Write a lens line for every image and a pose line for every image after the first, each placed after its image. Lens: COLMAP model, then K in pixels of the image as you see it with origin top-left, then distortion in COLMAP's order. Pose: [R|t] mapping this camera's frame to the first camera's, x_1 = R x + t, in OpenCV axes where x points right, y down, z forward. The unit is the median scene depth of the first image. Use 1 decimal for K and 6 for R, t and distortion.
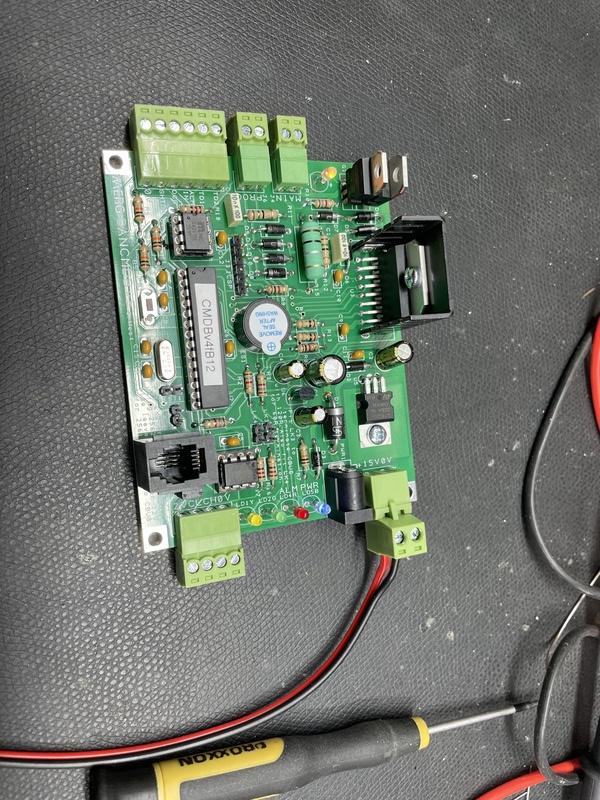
lens RADIAL K [[608.1, 0, 309.0], [0, 608.1, 391.6], [0, 0, 1]] dist [0.102180, -0.122064]
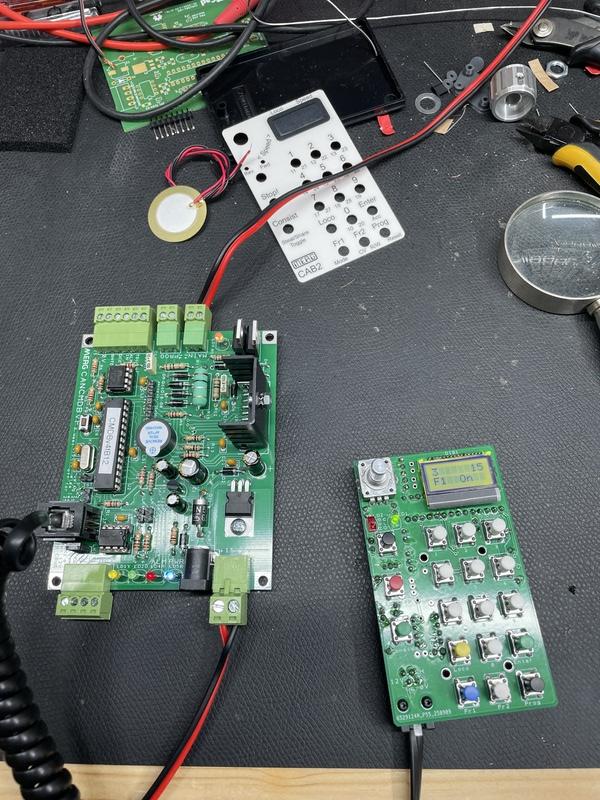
lens RADIAL K [[608.1, 0, 309.0], [0, 608.1, 391.6], [0, 0, 1]] dist [0.102180, -0.122064]
pose [[0.900585, -0.048784, -0.431934, 0.874080], [-0.093706, 0.948530, -0.302506, 0.191181], [0.424460, 0.312907, 0.849660, -0.101372]]
